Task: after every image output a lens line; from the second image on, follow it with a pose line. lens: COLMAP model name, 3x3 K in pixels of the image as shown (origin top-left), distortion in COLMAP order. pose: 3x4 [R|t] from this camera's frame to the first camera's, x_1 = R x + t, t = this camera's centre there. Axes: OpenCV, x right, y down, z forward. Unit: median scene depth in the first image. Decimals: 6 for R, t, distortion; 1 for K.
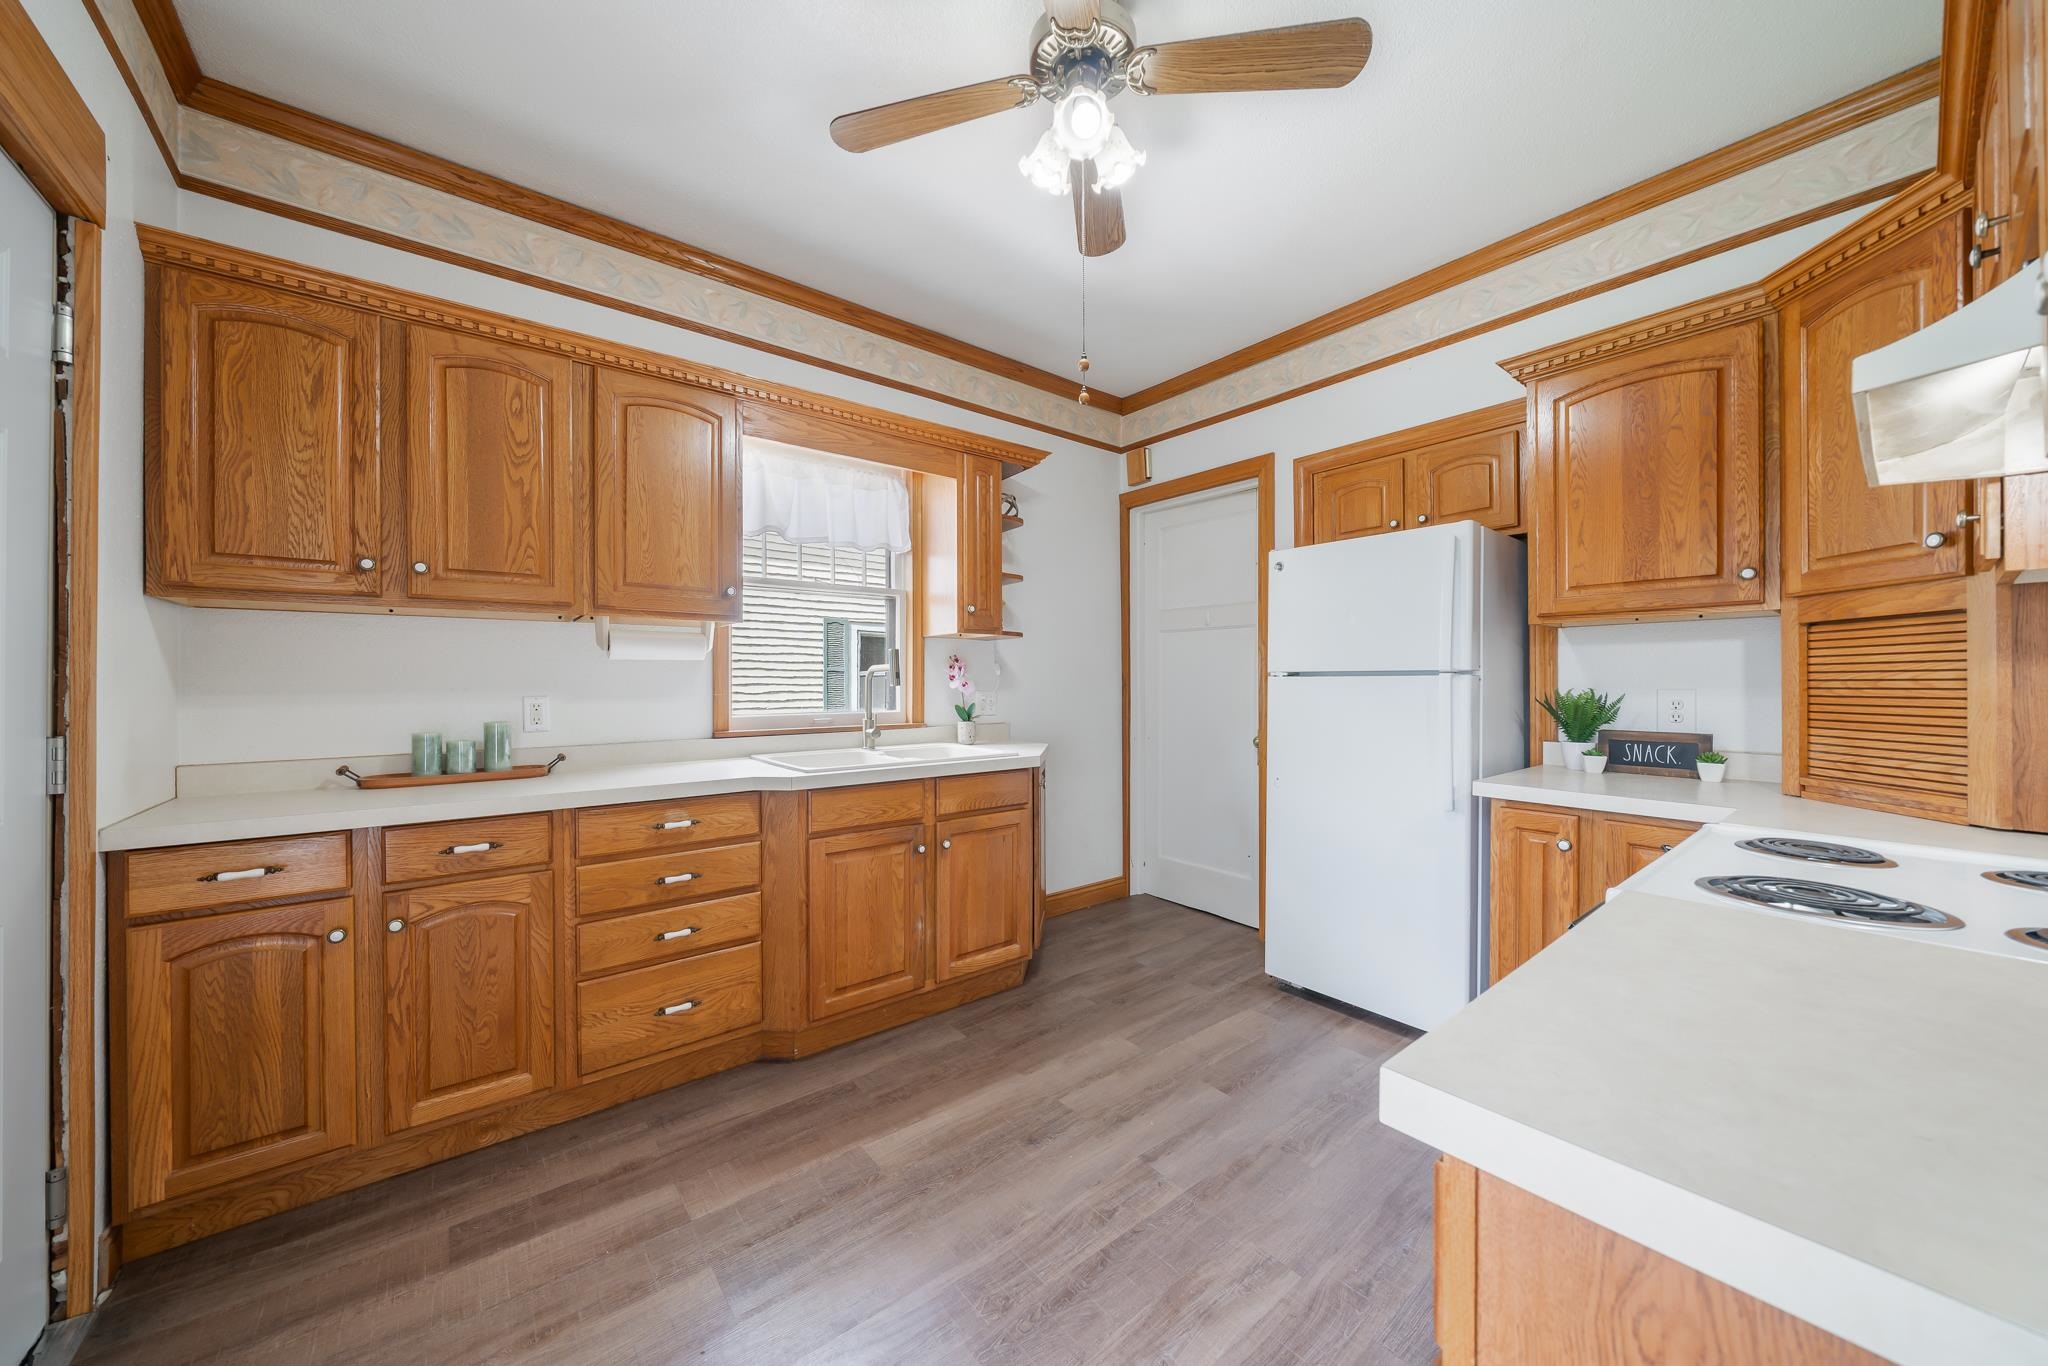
lens RADIAL K [[707.3, 0, 1024.0], [0, 707.3, 683.0], [0, 0, 1]] dist [-0.001007, -0.000022]
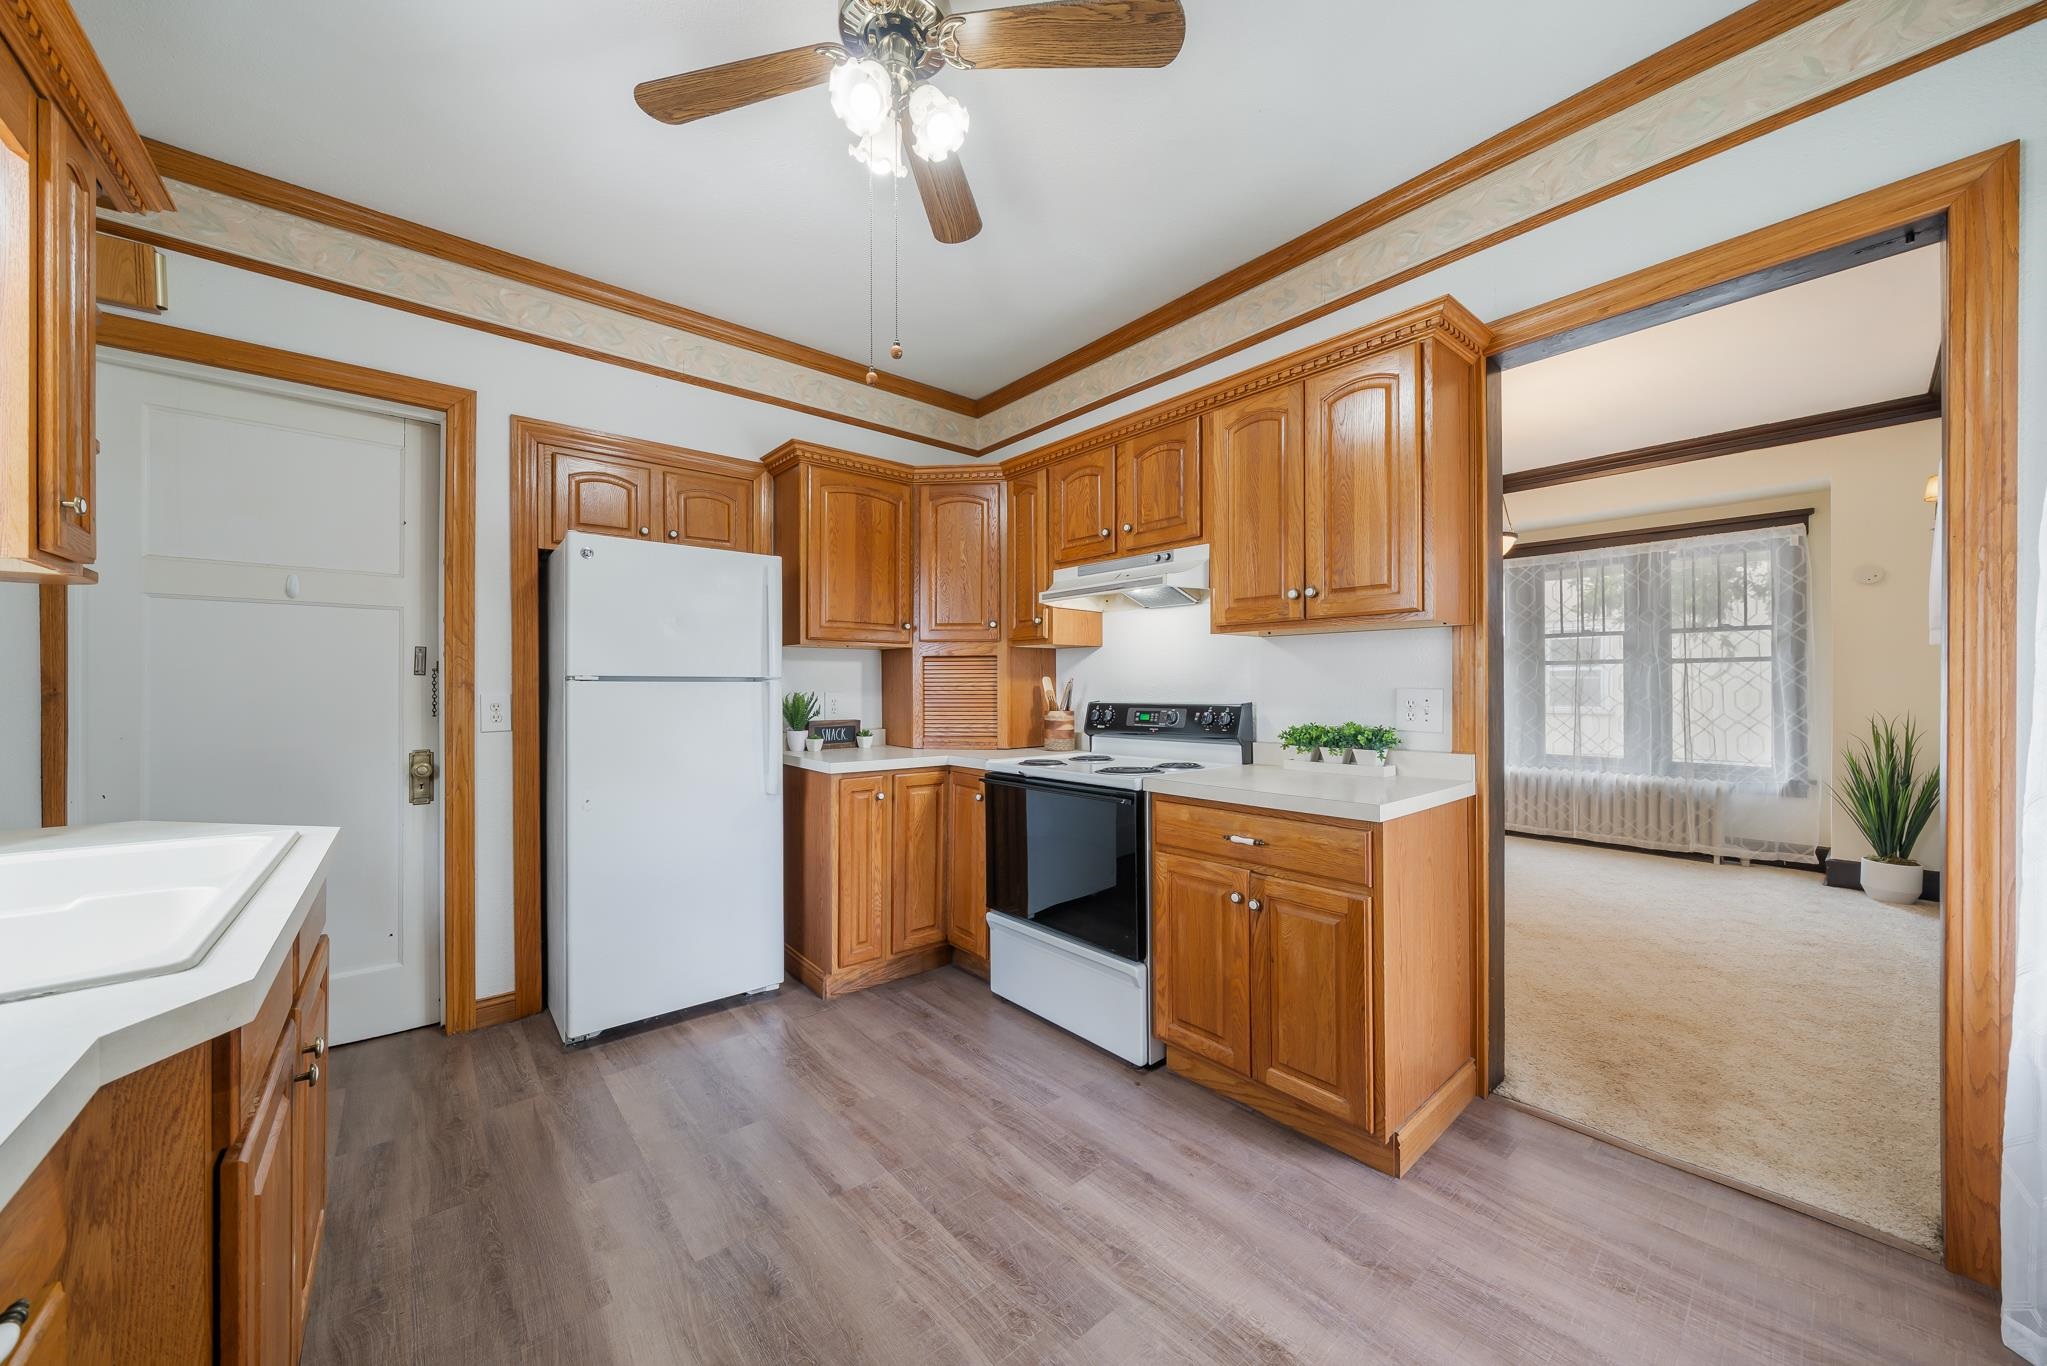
lens RADIAL K [[712.4, 0, 1003.0], [0, 712.4, 681.6], [0, 0, 1]] dist [-0.002307, -0.000082]
pose [[-0.002911, 0.007243, 0.999970, -0.587531], [0.002364, 0.999971, -0.007237, -0.001606], [-0.999993, 0.002343, -0.002928, 0.583405]]
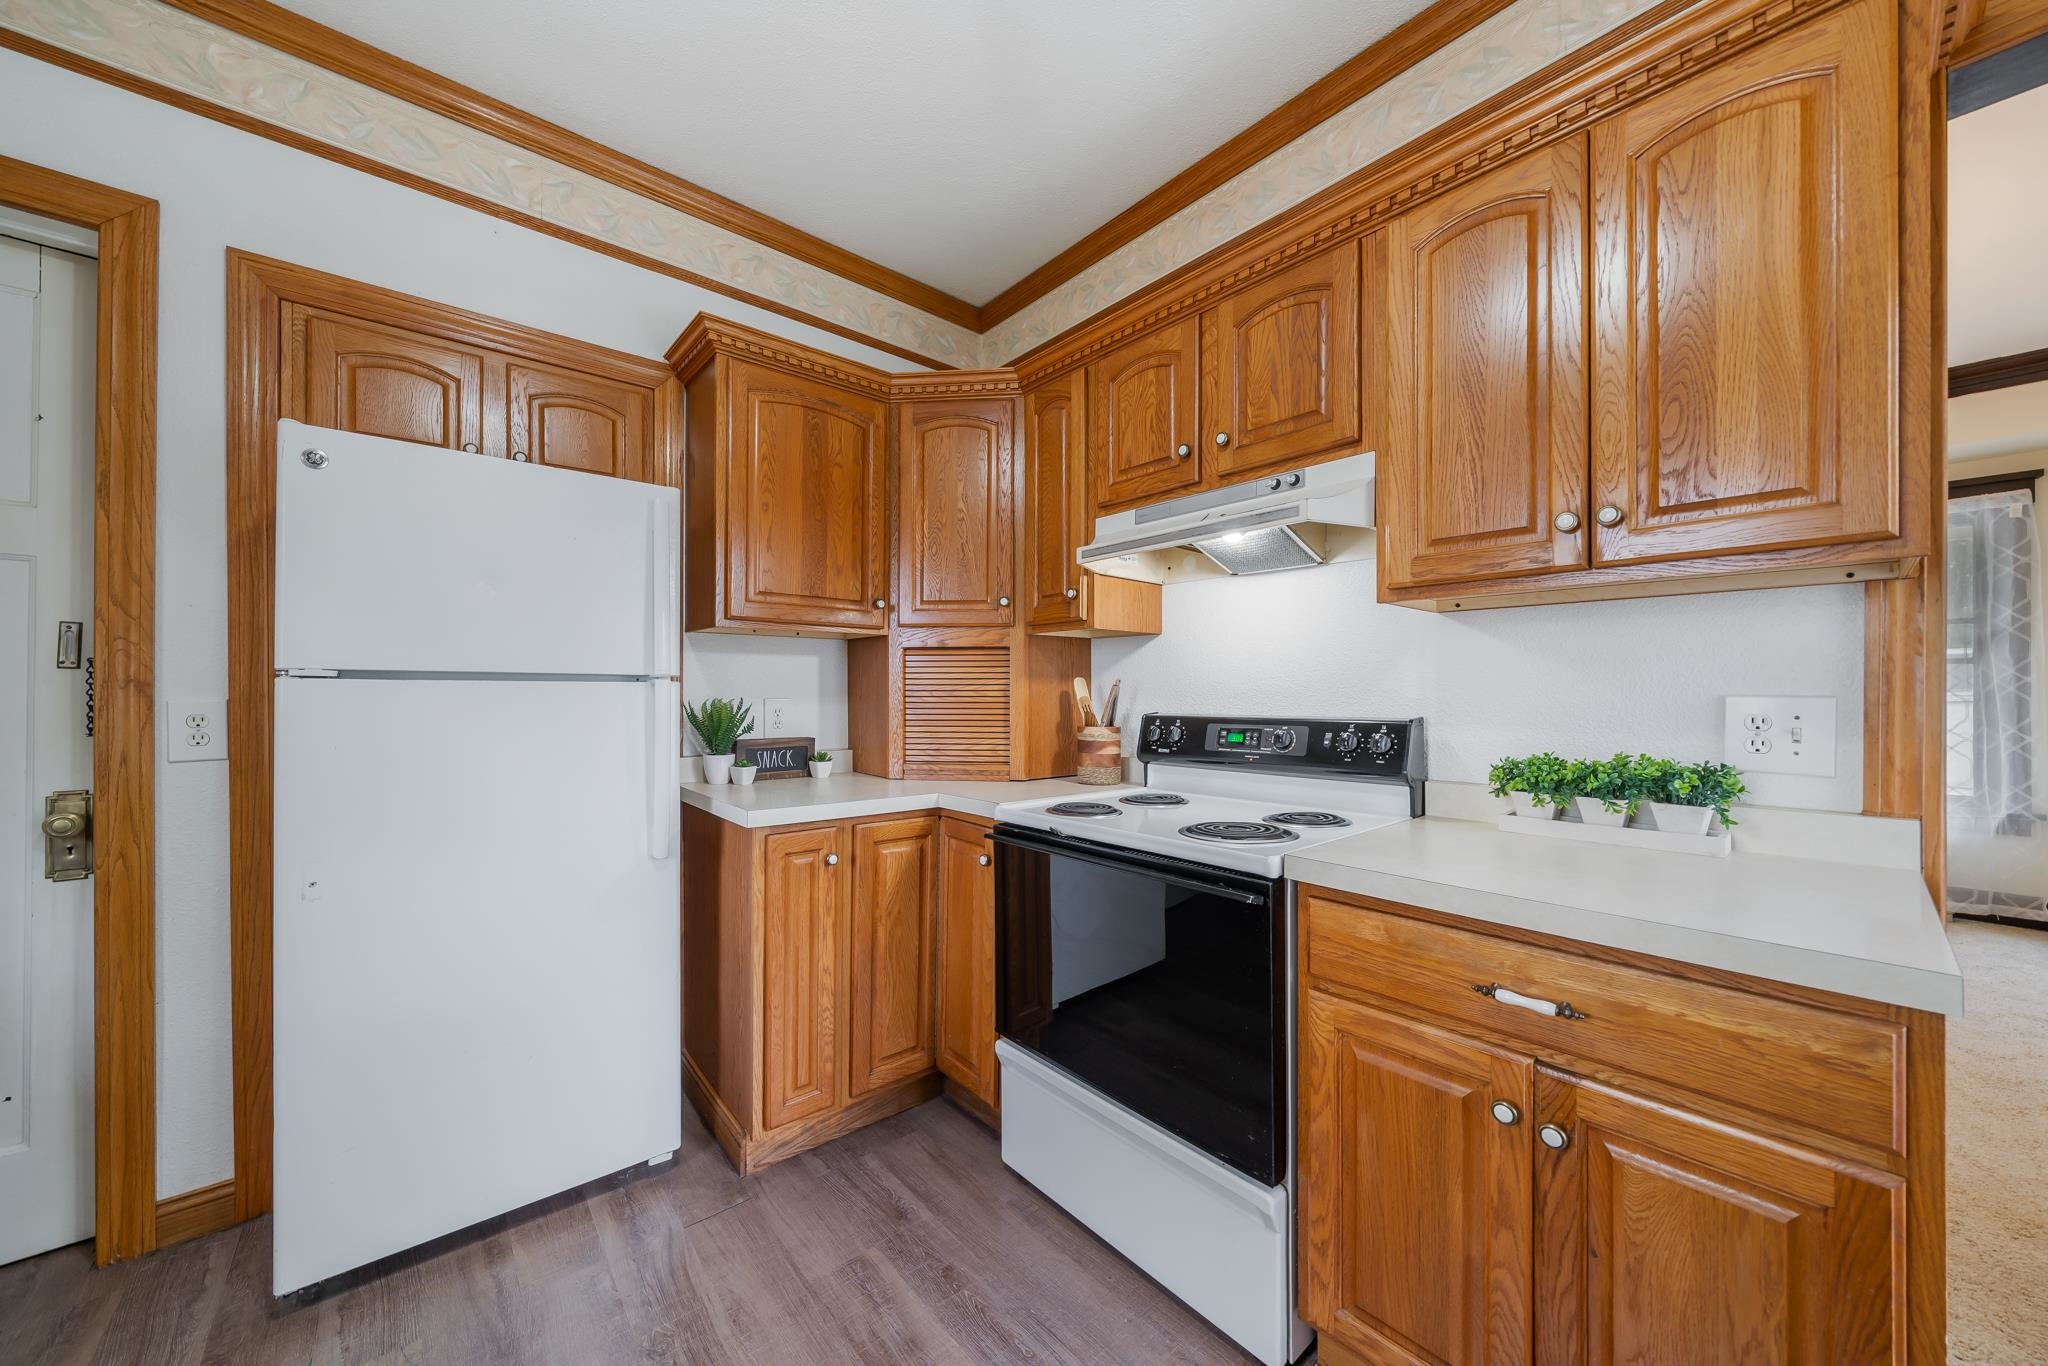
lens RADIAL K [[730.1, 0, 1015.8], [0, 730.1, 689.2], [0, 0, 1]] dist [-0.000381, -0.000066]
pose [[-0.021412, 0.005564, 0.999755, -0.196159], [-0.001122, 0.999984, -0.005589, 0.000580], [-0.999770, -0.001241, -0.021405, 0.603135]]
